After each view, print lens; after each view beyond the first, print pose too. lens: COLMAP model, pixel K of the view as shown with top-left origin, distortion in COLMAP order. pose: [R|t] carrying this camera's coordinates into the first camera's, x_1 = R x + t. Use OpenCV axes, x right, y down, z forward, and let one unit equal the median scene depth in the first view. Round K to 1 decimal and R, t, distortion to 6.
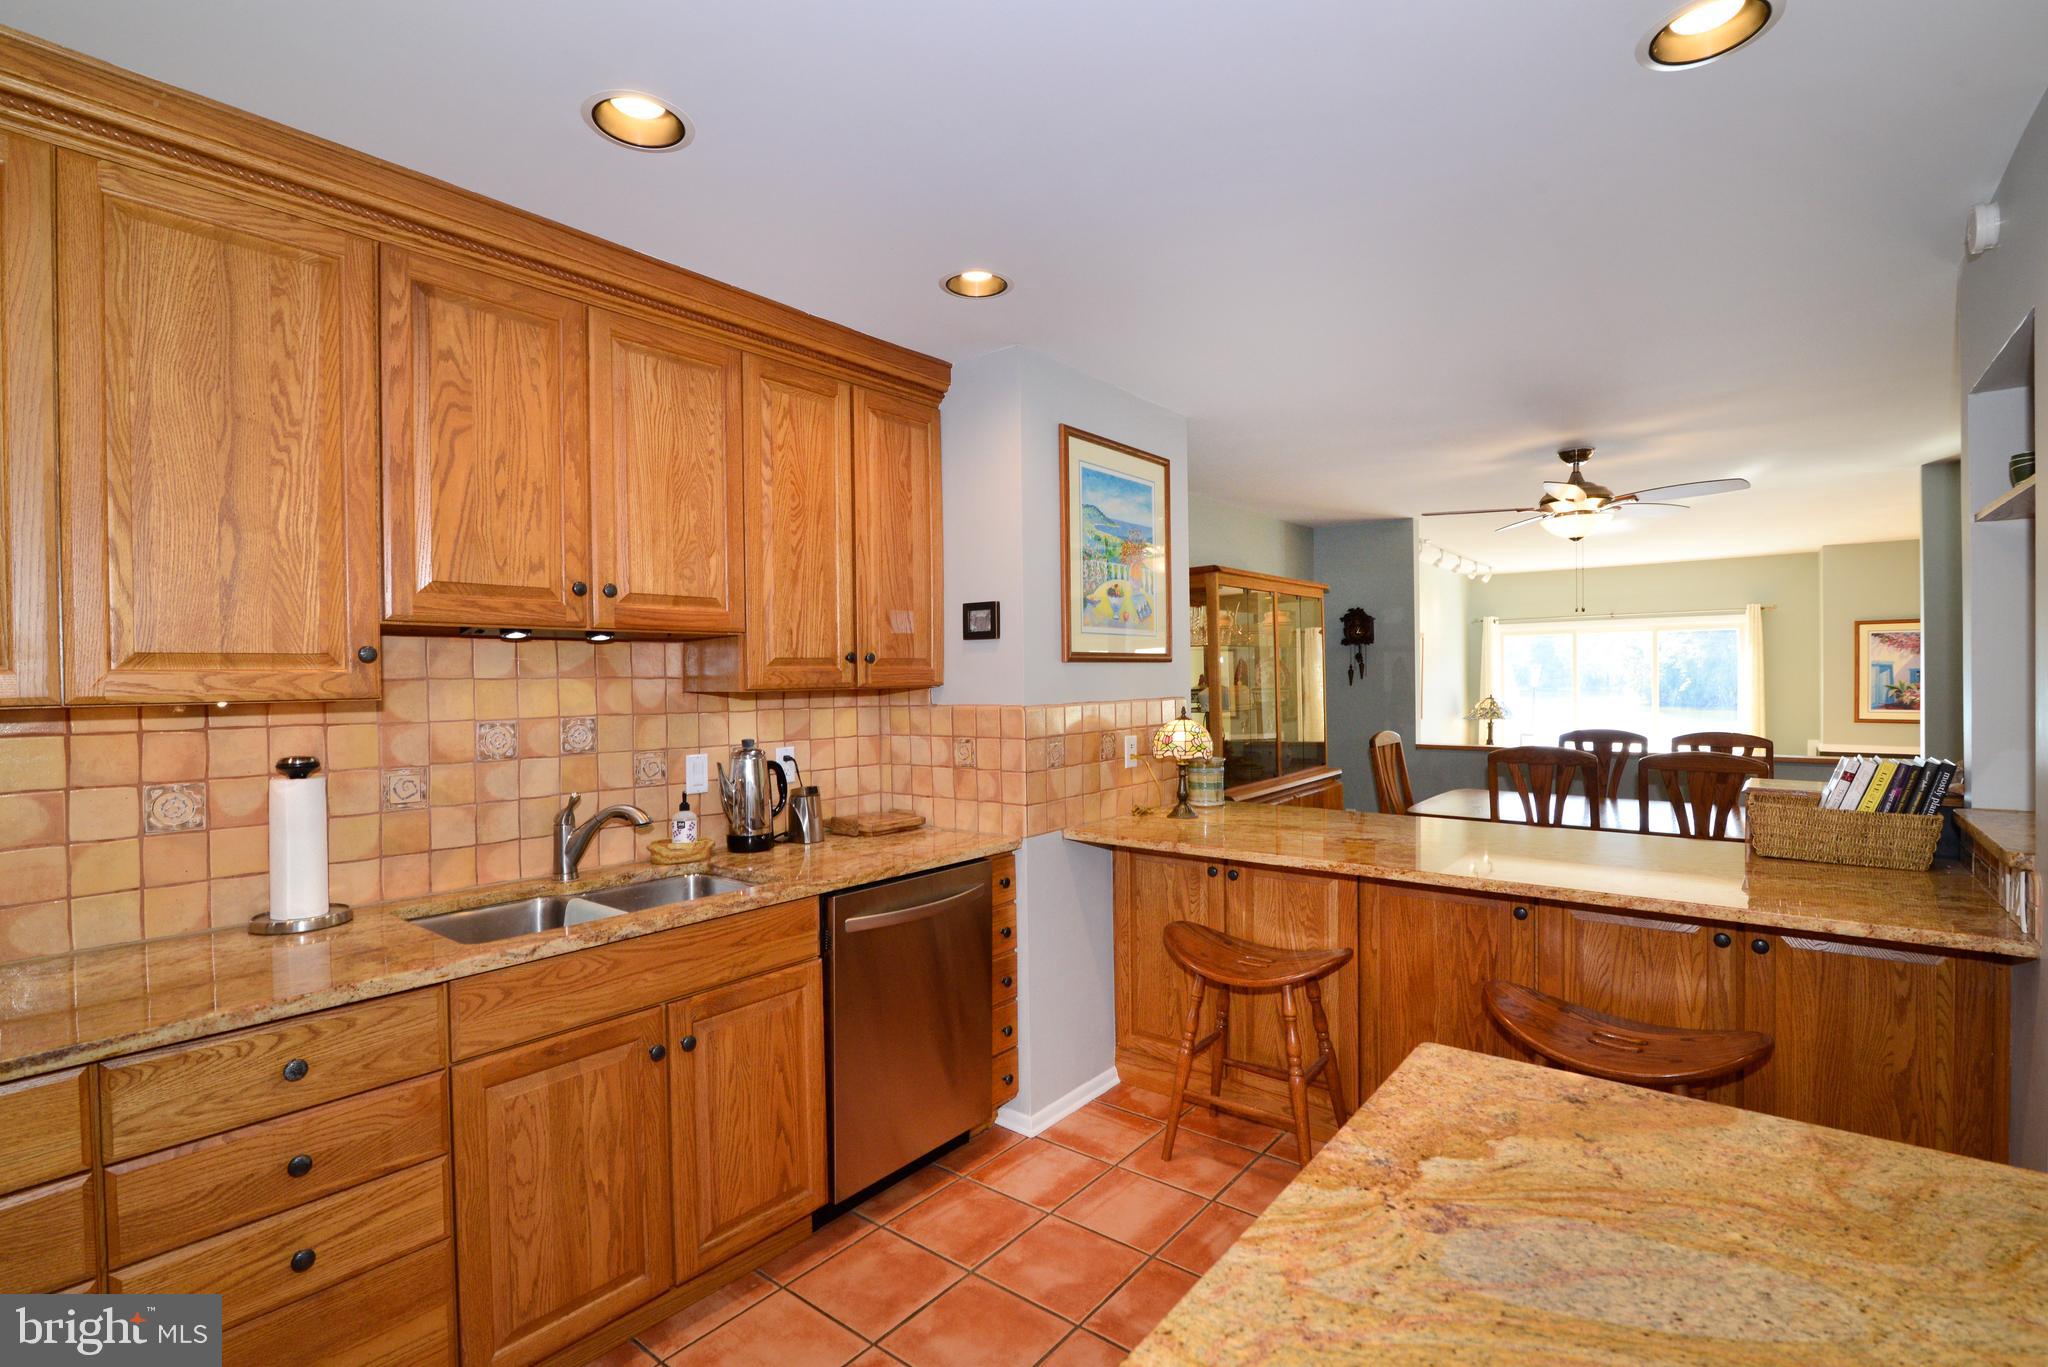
lens RADIAL K [[929.7, 0, 1023.8], [0, 929.7, 684.5], [0, 0, 1]] dist [-0.019432, 0.001435]
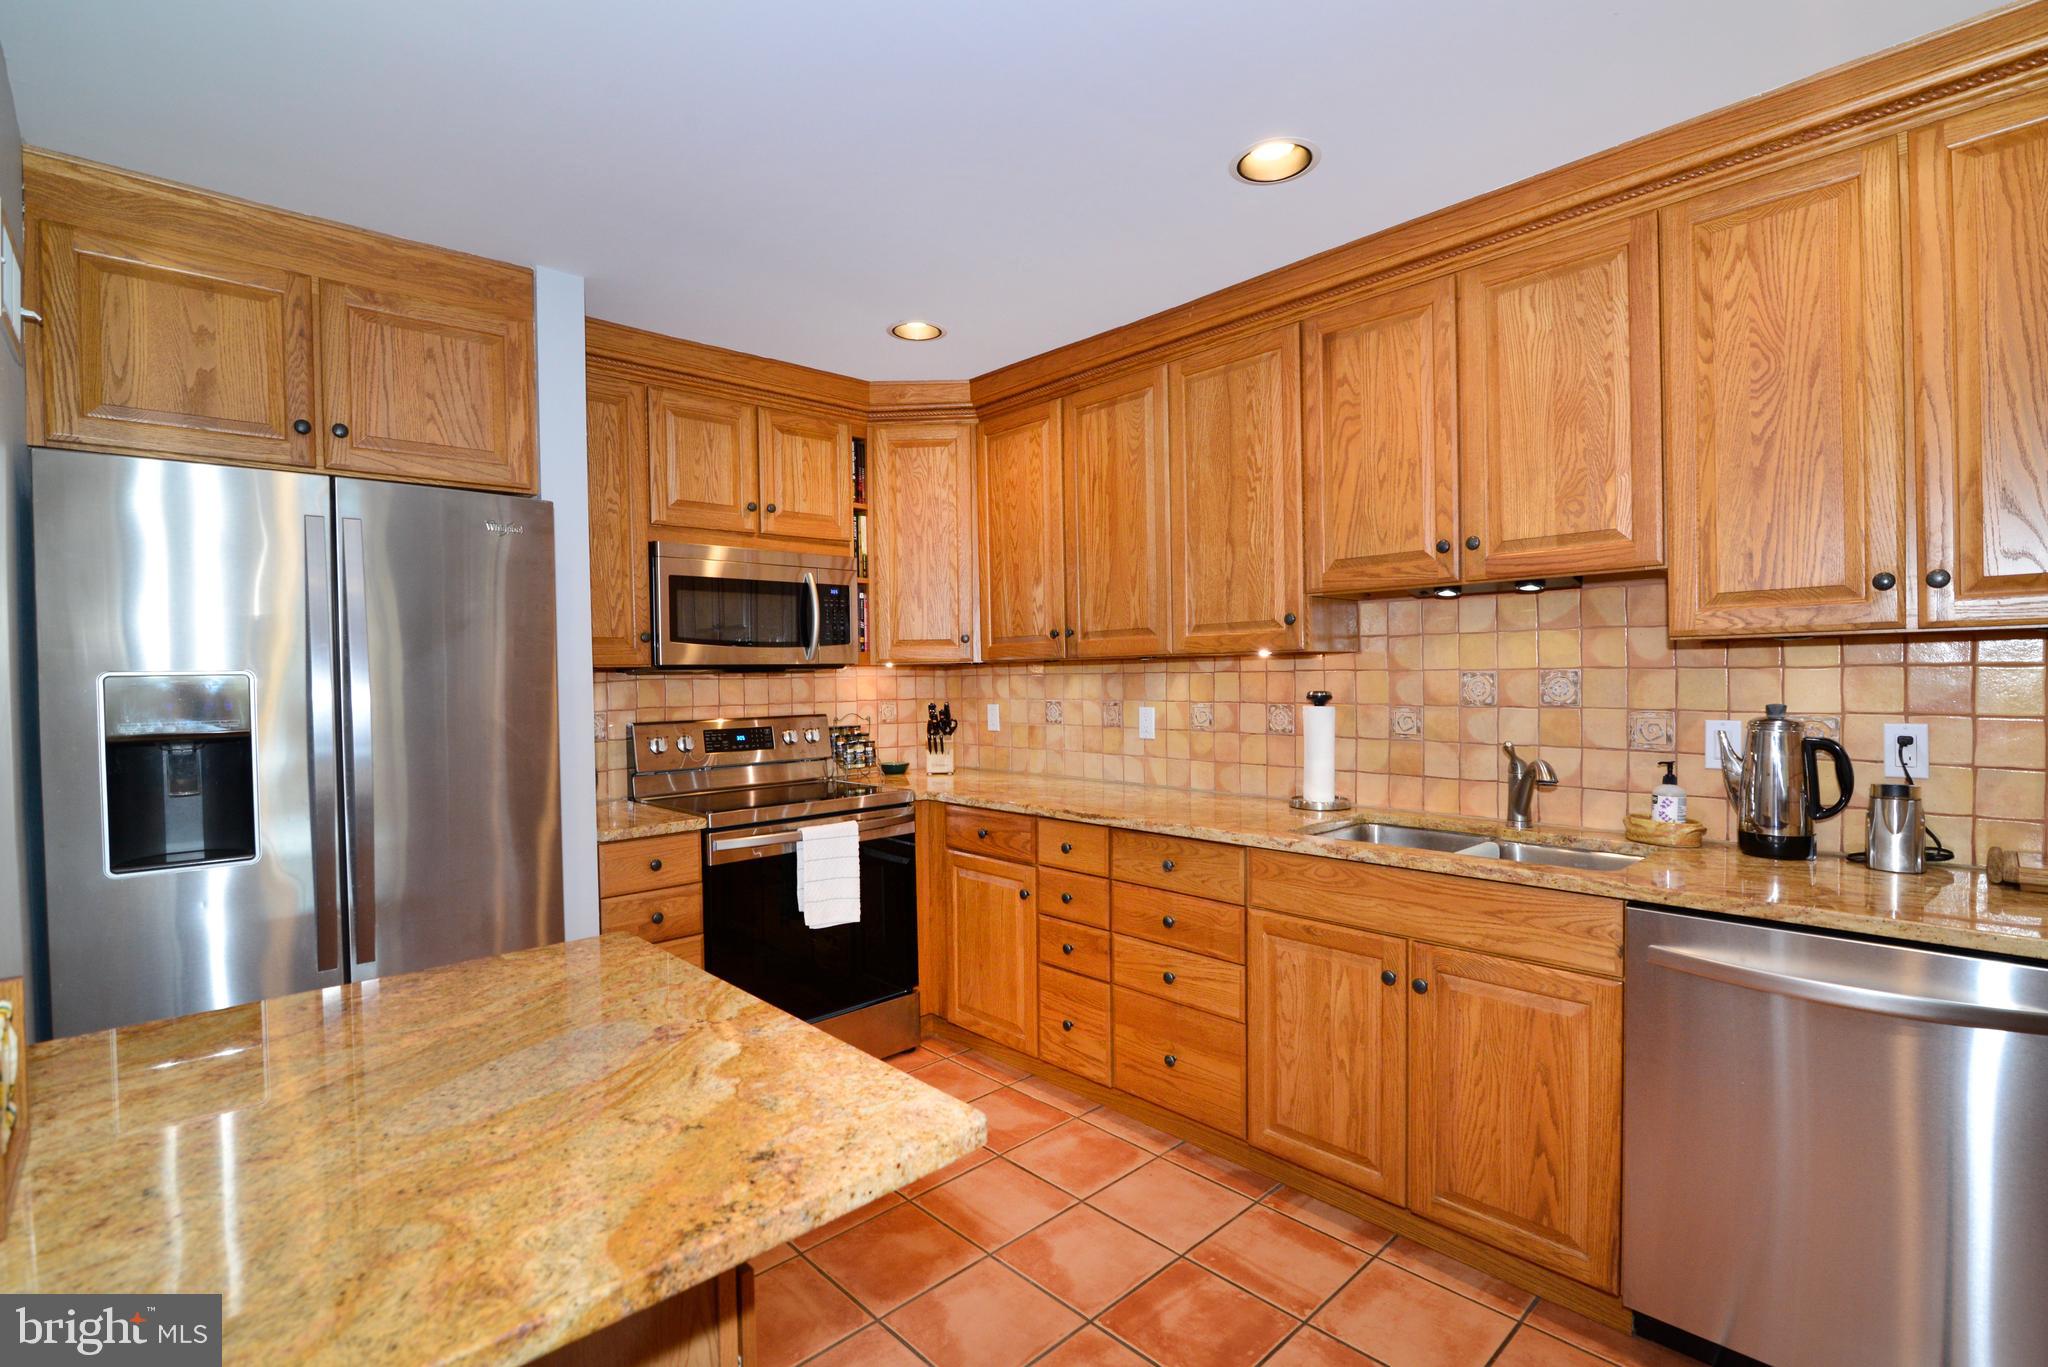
lens RADIAL K [[929.7, 0, 1012.8], [0, 929.7, 684.7], [0, 0, 1]] dist [-0.019432, 0.001435]
pose [[-0.138699, 0.026104, -0.989990, 0.664514], [0.010878, 0.999632, 0.024834, 0.024669], [0.990275, -0.007325, -0.138932, 0.664411]]
